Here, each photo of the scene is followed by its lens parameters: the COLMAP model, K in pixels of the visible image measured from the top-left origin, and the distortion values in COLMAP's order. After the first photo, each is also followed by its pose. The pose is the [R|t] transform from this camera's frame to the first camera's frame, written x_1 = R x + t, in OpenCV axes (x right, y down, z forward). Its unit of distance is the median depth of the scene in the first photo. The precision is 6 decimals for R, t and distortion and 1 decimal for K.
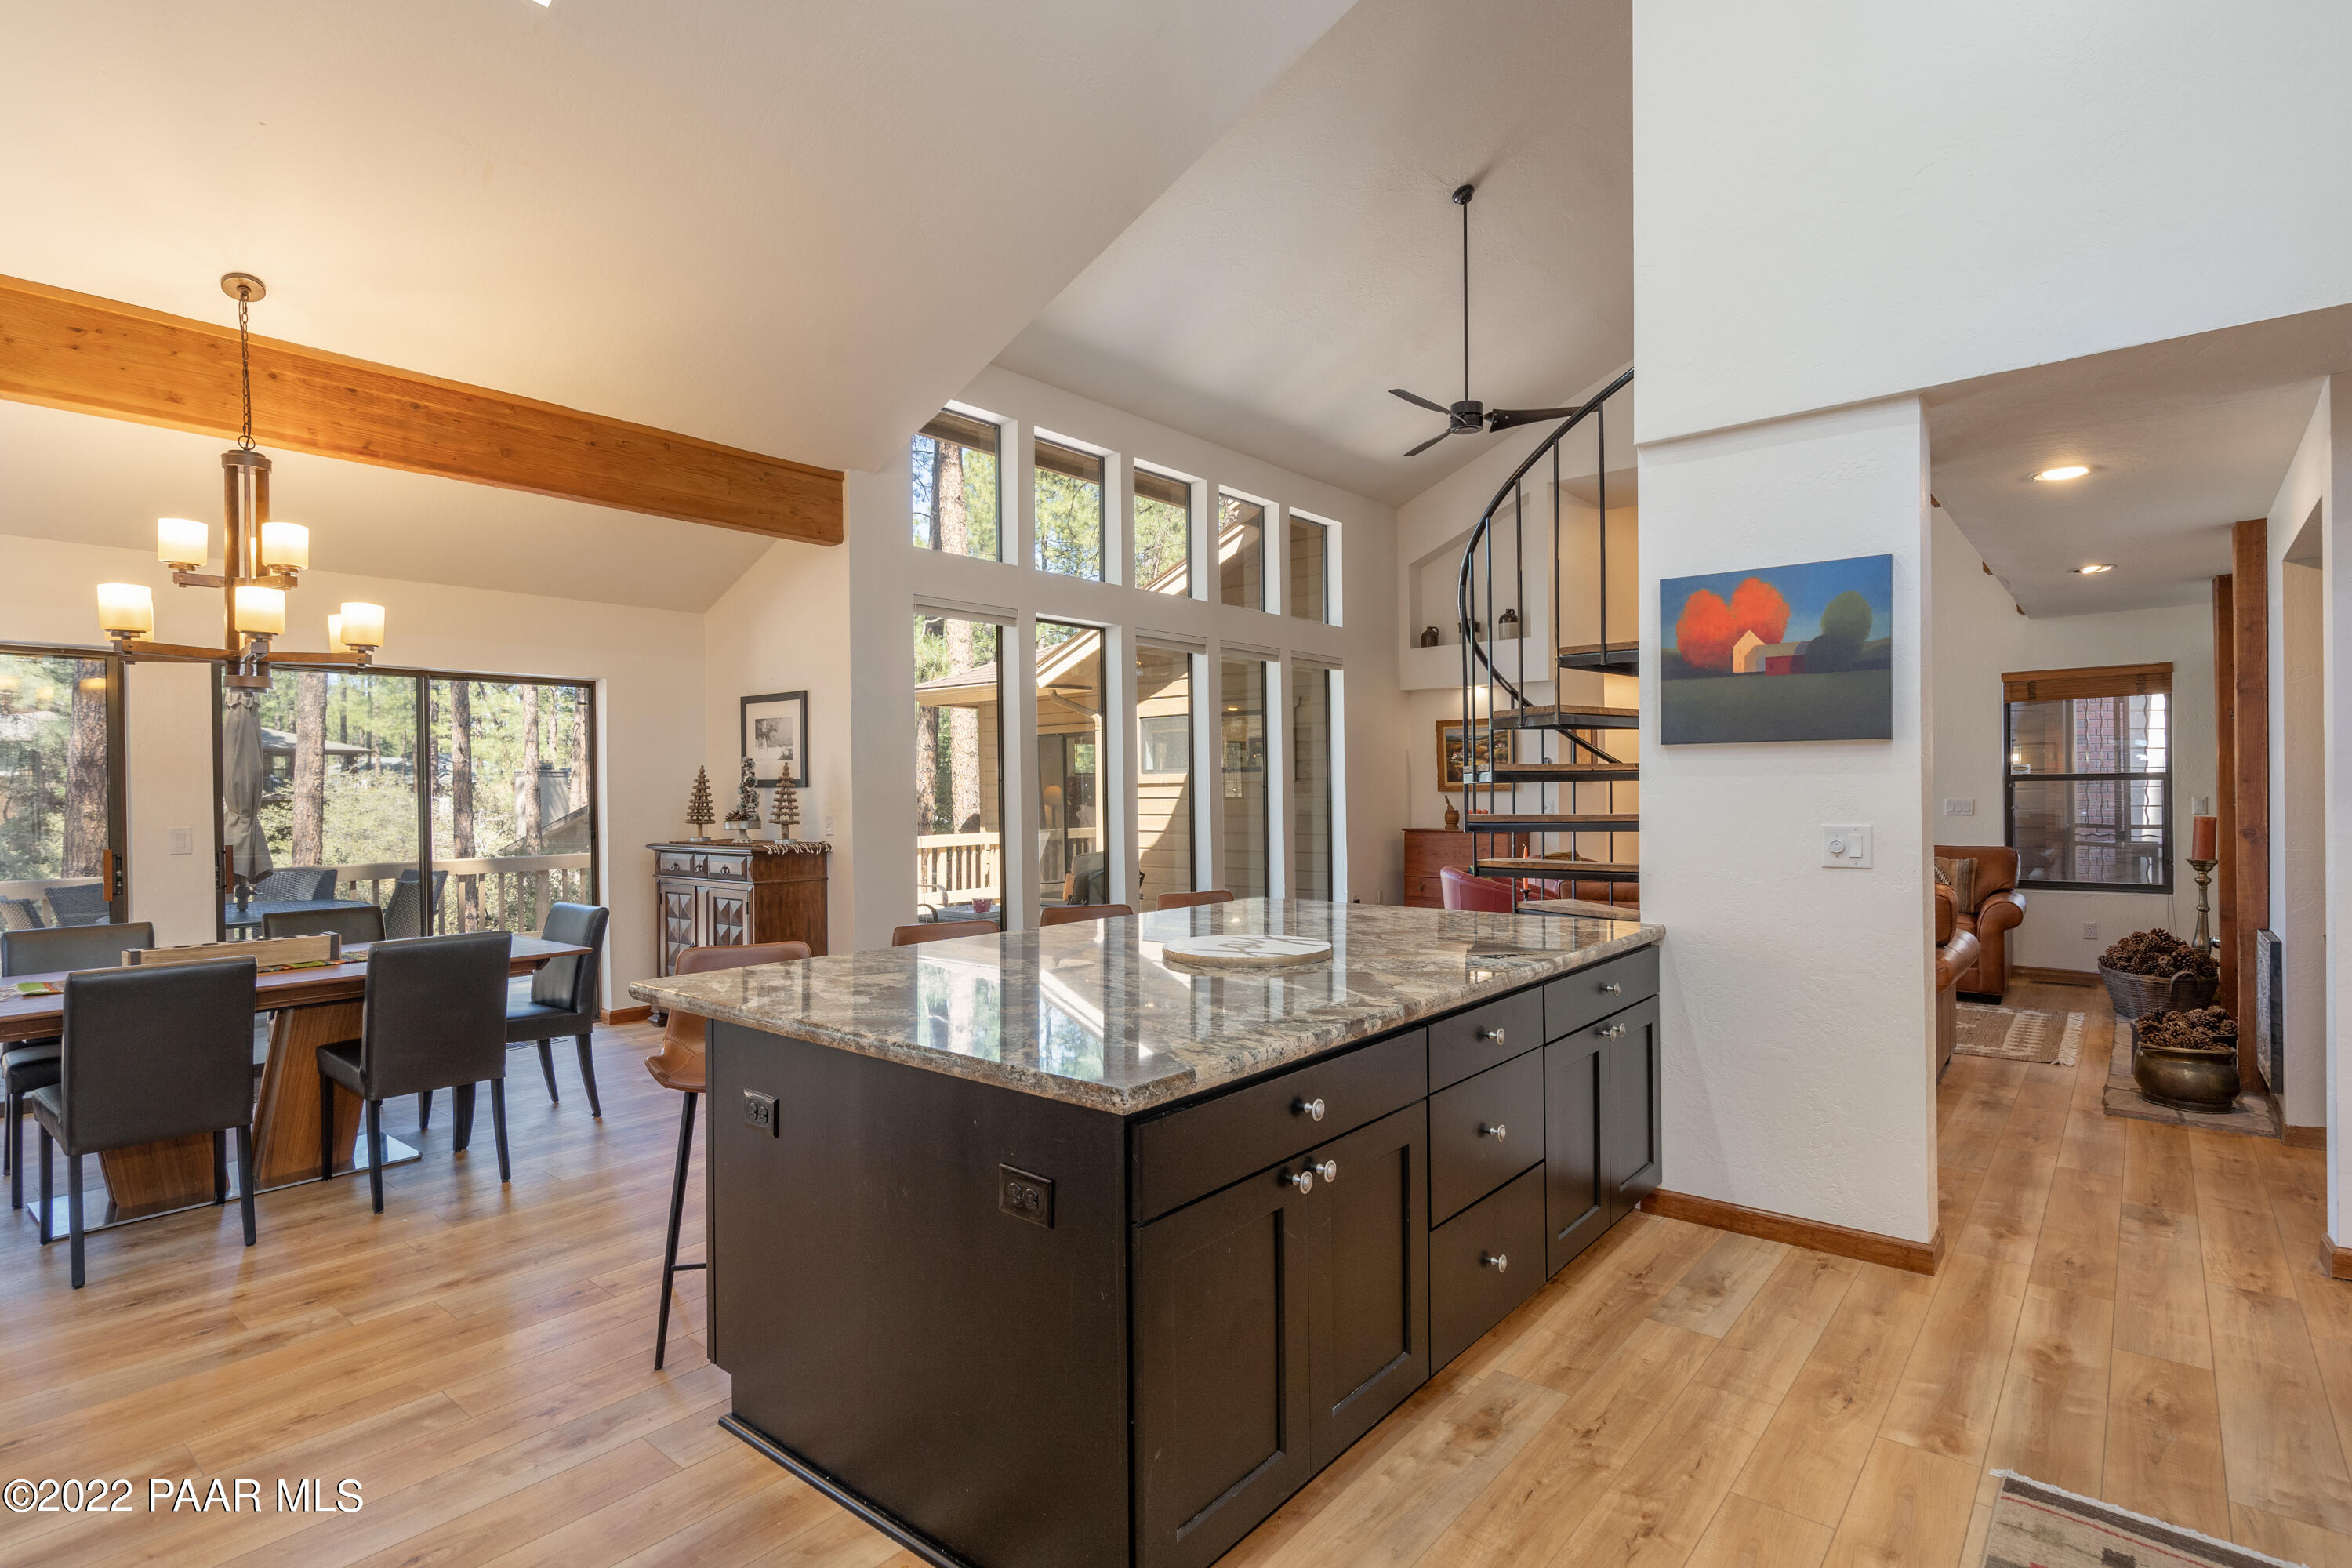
lens RADIAL K [[1162.8, 0, 1168.9], [0, 1162.8, 787.5], [0, 0, 1]] dist [0.001421, 0.001978]
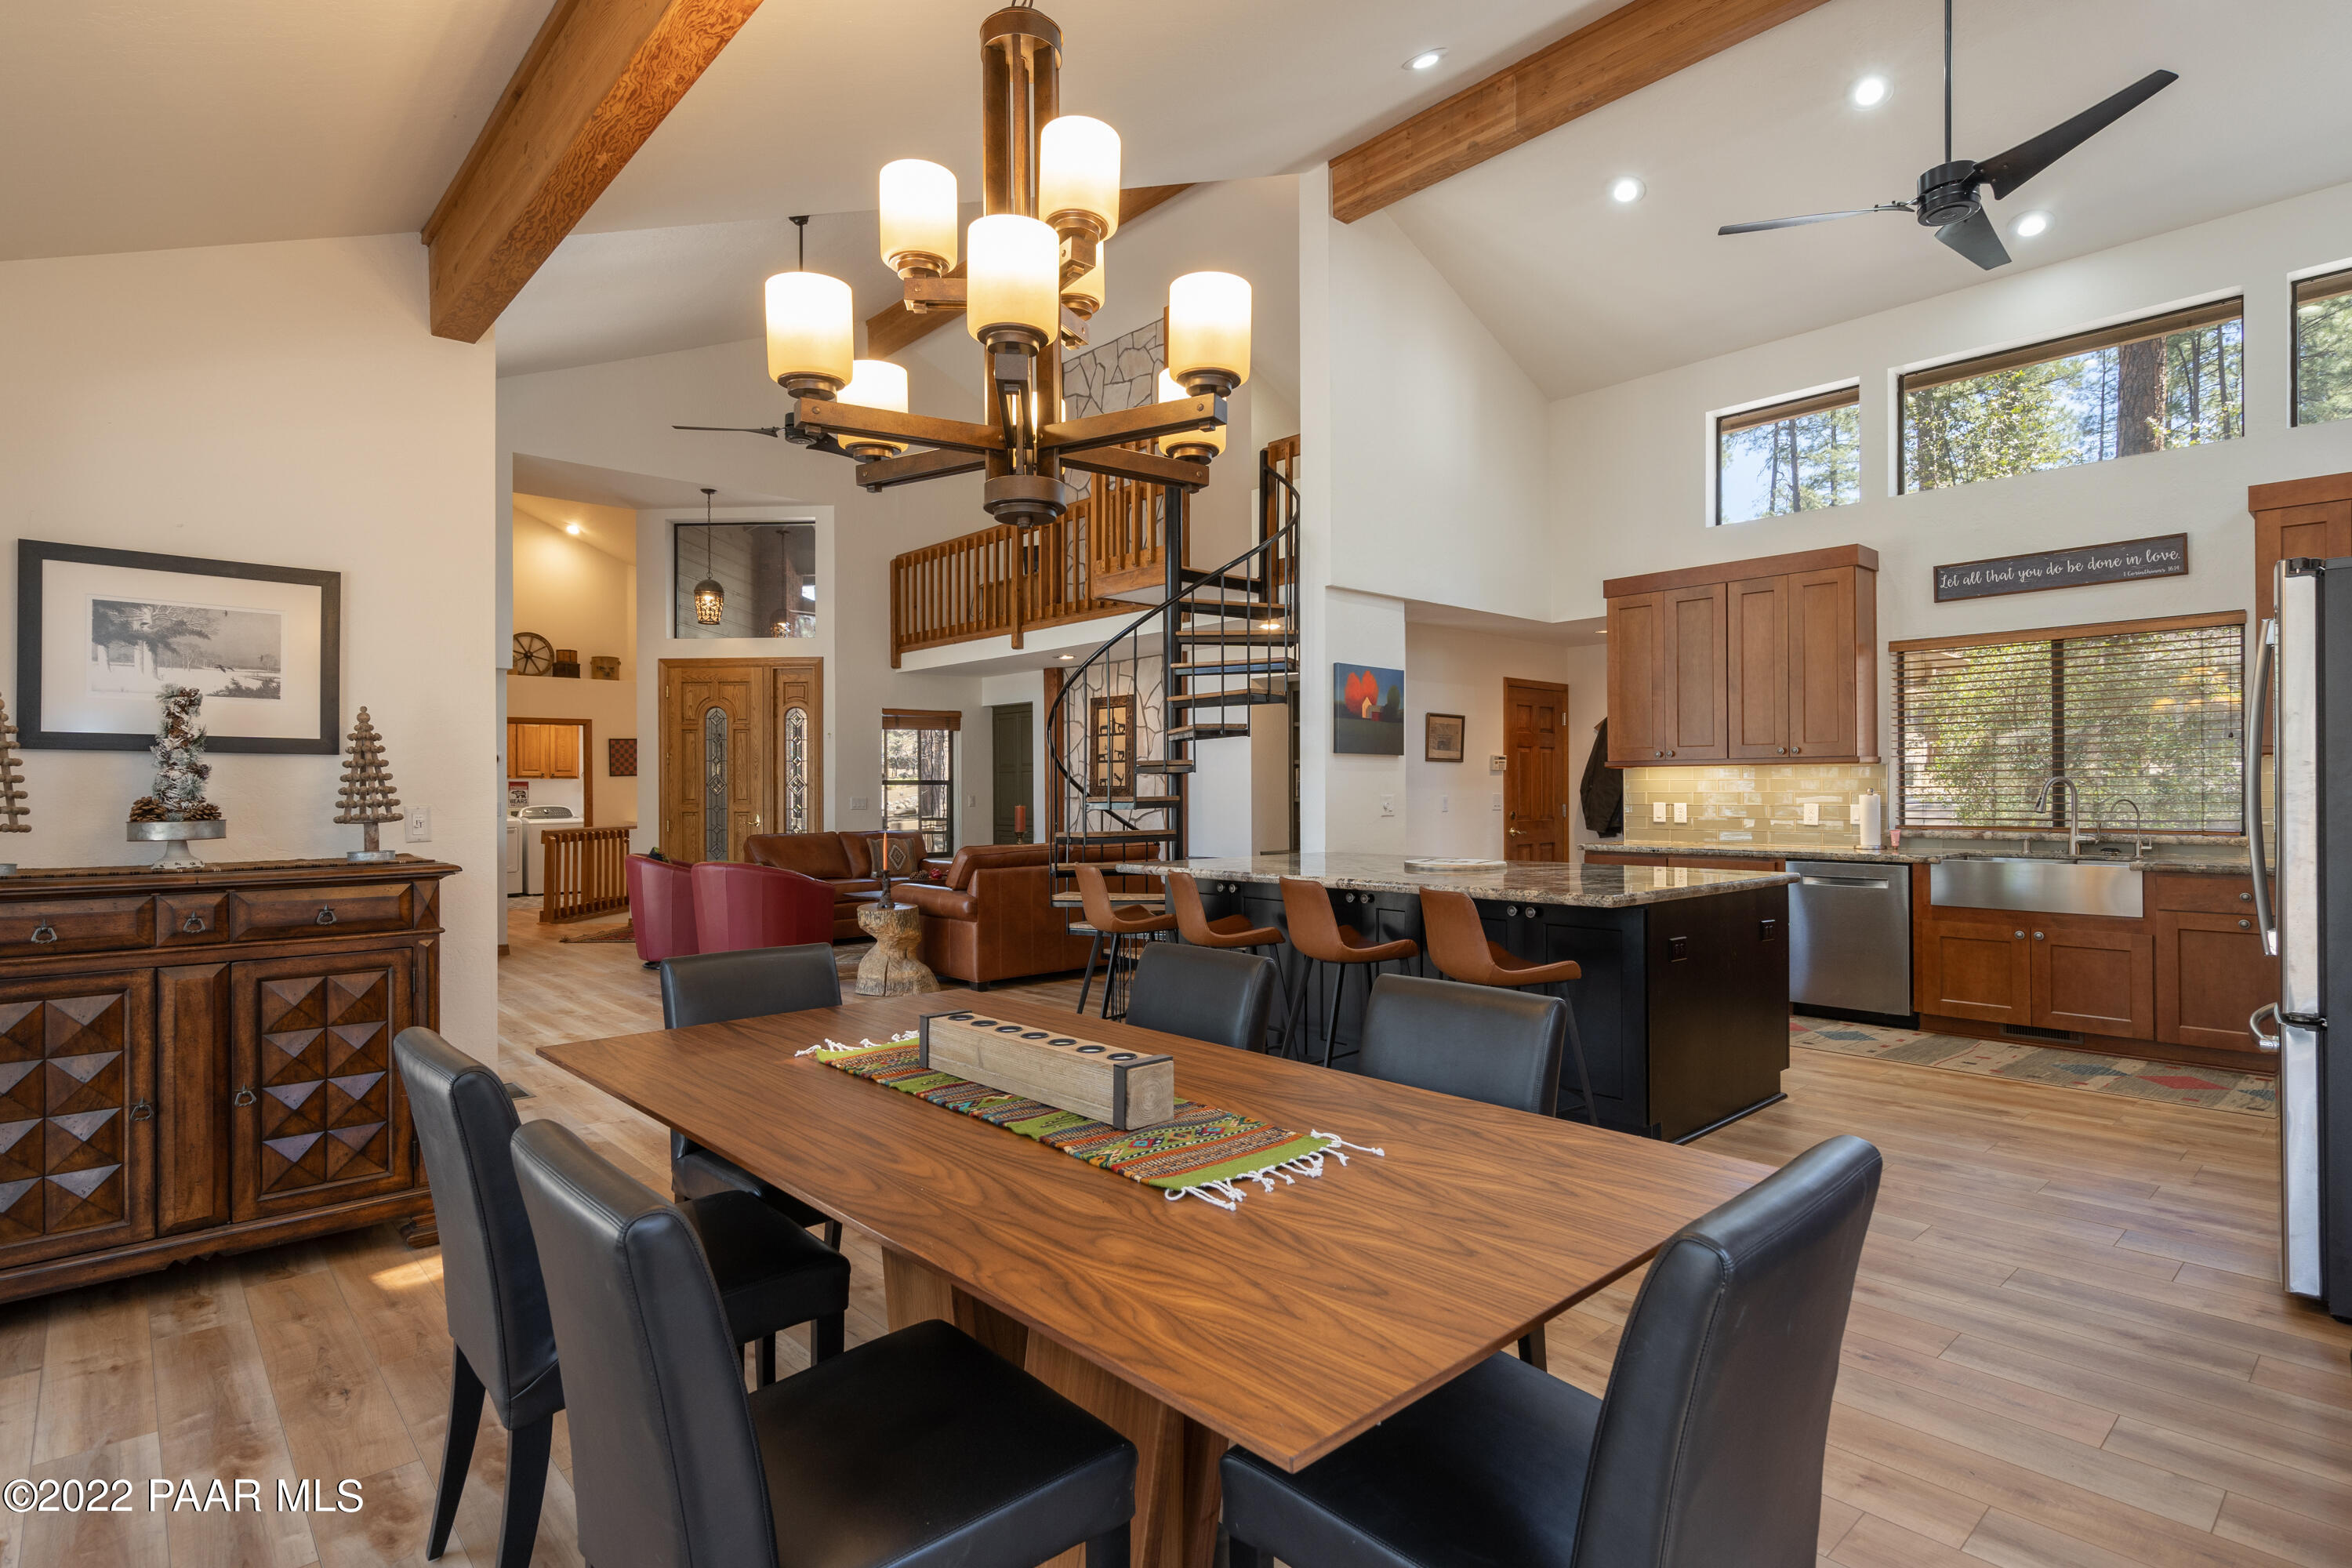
lens RADIAL K [[1181.2, 0, 1173.3], [0, 1181.2, 794.1], [0, 0, 1]] dist [0.005565, 0.000743]
pose [[0.135250, 0.008273, 0.990777, -1.531236], [0.003977, 0.999953, -0.008893, 0.046350], [-0.990804, 0.005143, 0.135211, 1.060407]]
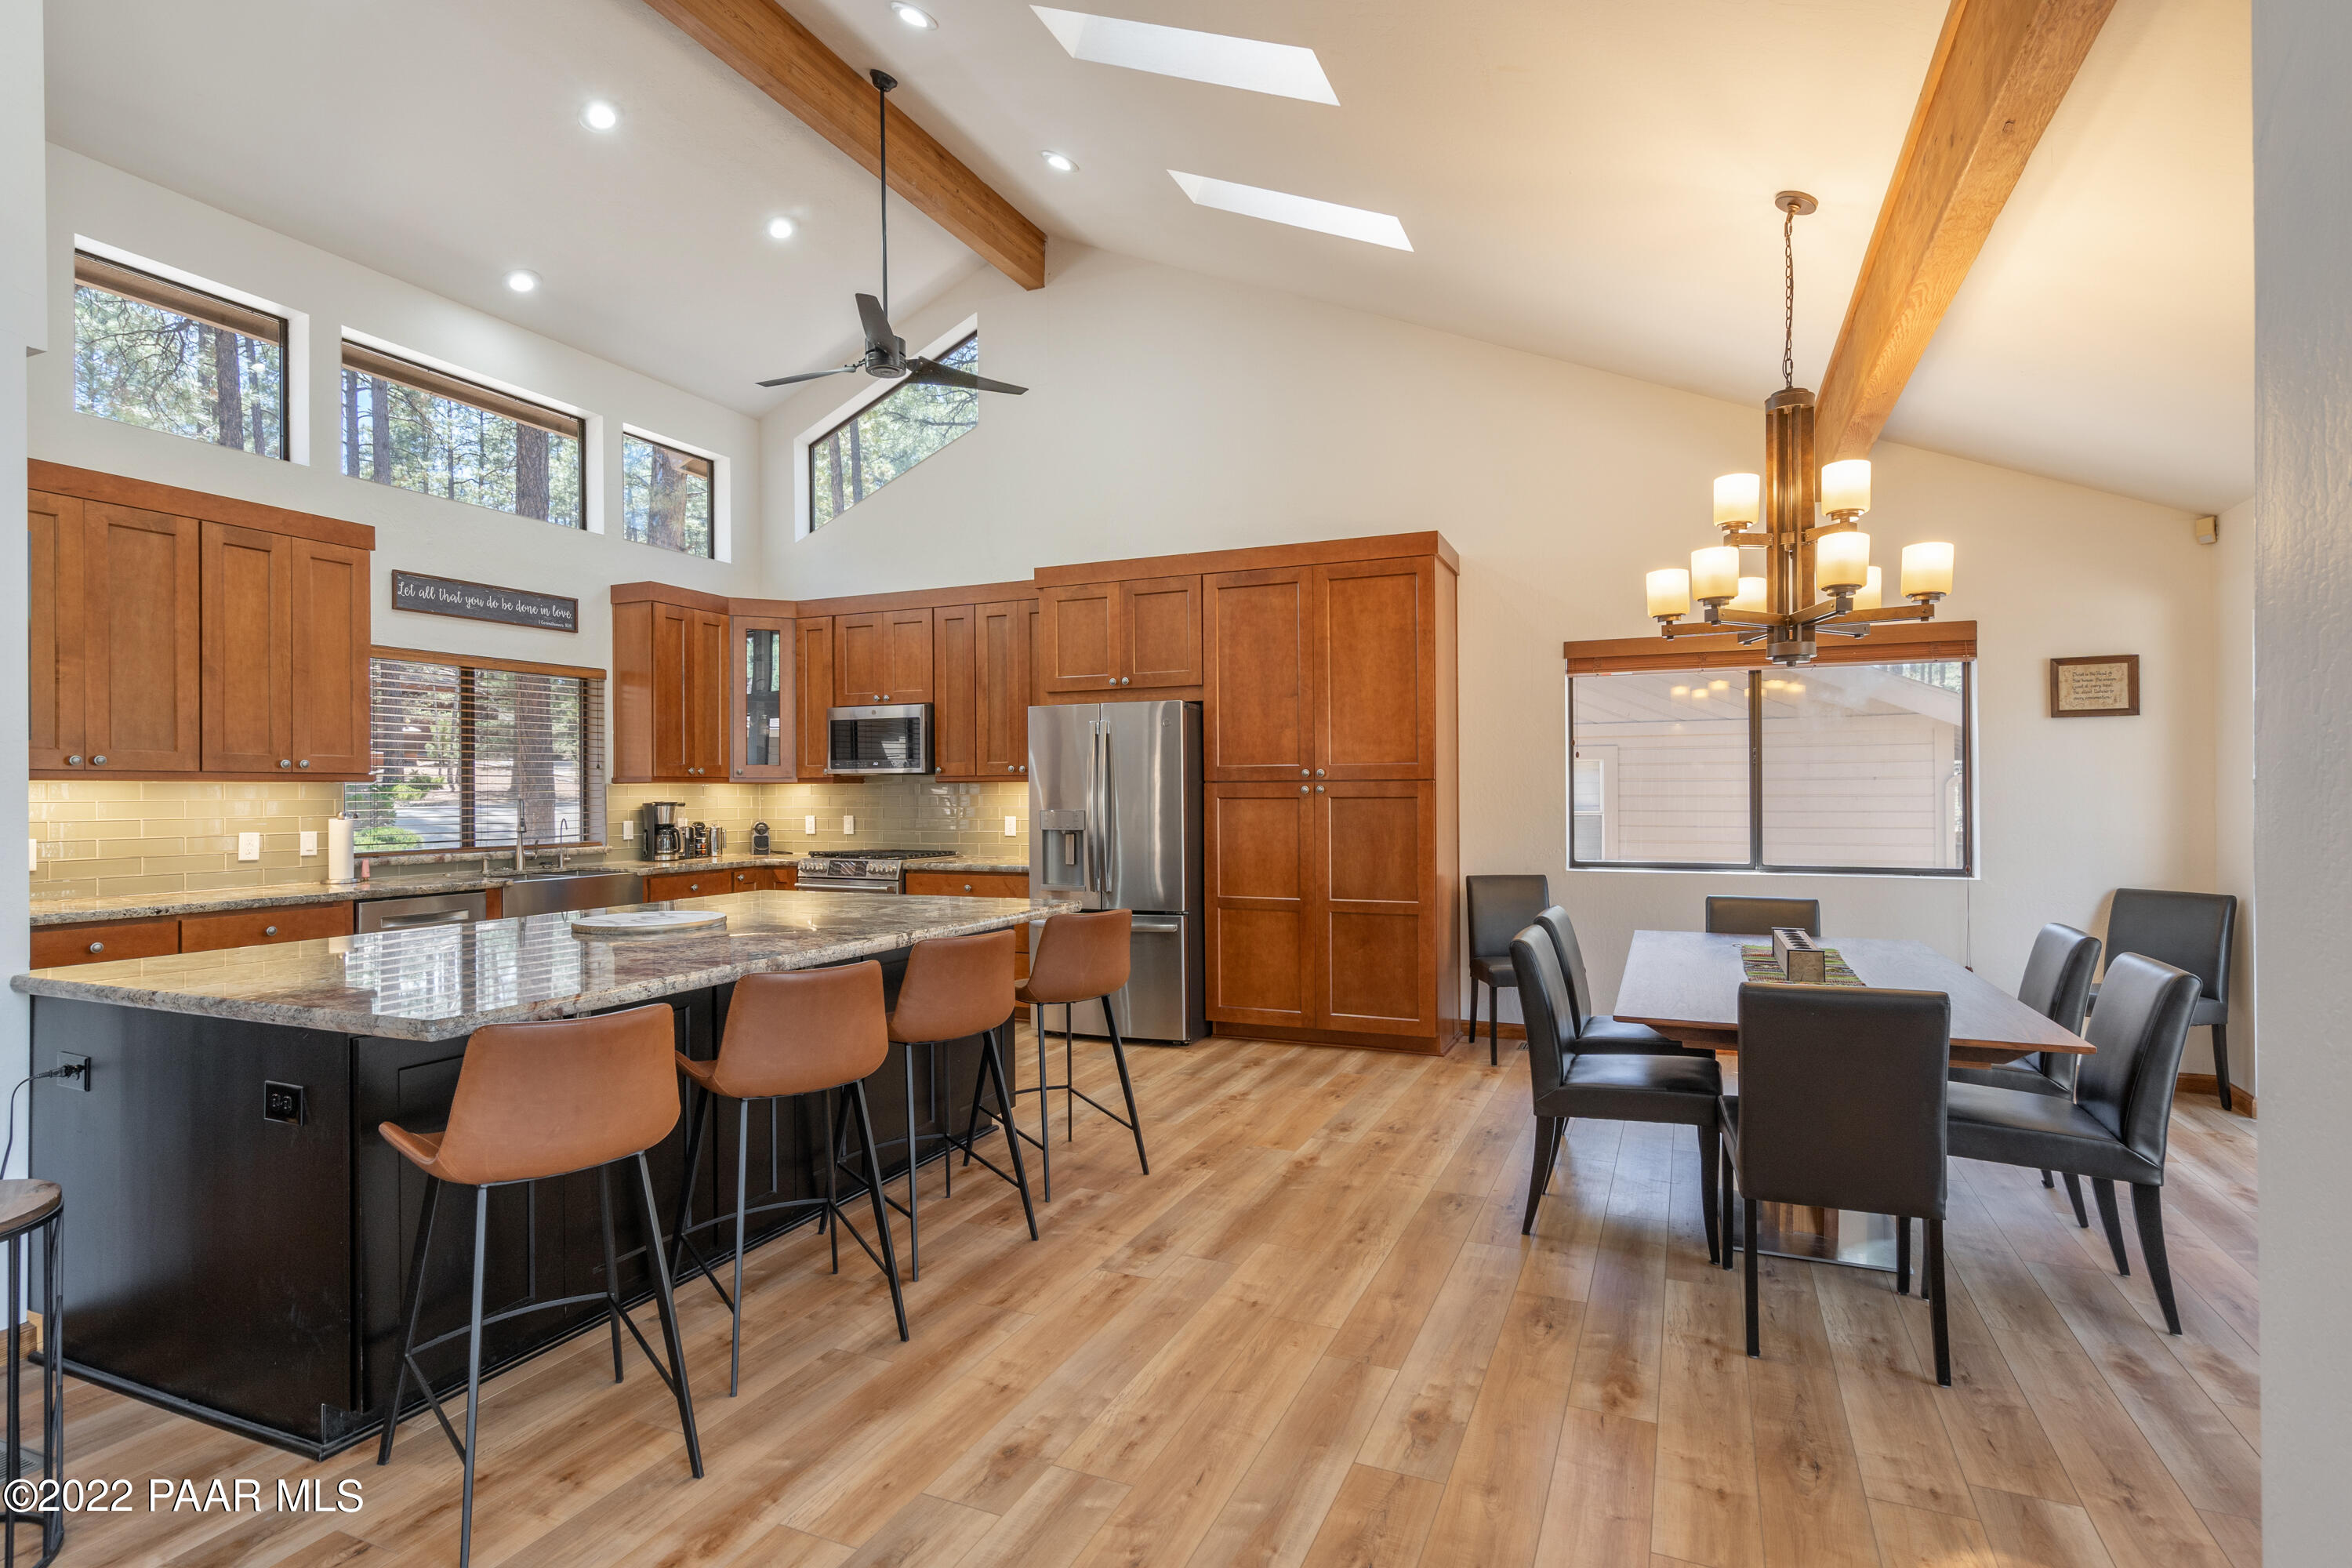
lens RADIAL K [[1162.8, 0, 1174.3], [0, 1162.8, 786.1], [0, 0, 1]] dist [0.001421, 0.001978]
pose [[-0.960449, 0.014898, -0.278058, -0.108323], [0.015759, 0.999875, -0.000863, 0.008405], [0.278011, -0.005211, -0.960564, 2.075448]]
